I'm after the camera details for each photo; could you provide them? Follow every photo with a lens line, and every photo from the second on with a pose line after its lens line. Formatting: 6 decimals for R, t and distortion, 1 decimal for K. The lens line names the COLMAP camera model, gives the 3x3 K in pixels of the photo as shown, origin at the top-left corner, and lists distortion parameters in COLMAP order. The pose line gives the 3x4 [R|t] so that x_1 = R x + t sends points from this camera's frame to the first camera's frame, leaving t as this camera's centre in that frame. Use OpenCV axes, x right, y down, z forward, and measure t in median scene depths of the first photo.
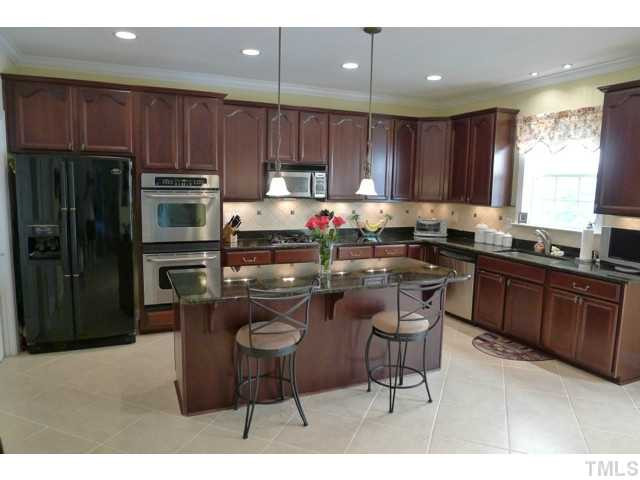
lens RADIAL K [[443.6, 0, 317.7], [0, 443.6, 240.2], [0, 0, 1]] dist [-0.007832, -0.001993]
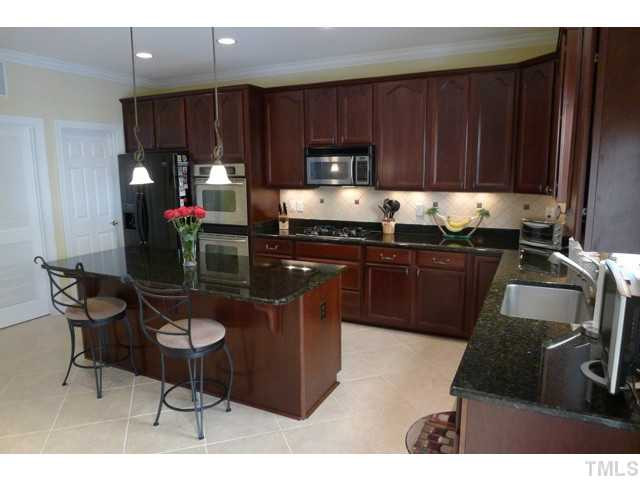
lens RADIAL K [[443.6, 0, 317.6], [0, 443.6, 238.2], [0, 0, 1]] dist [-0.007832, -0.001993]
pose [[0.634101, 0.096976, -0.767145, 0.596995], [-0.074829, 0.995144, 0.063946, -0.042685], [0.769621, 0.016856, 0.638279, 0.388950]]
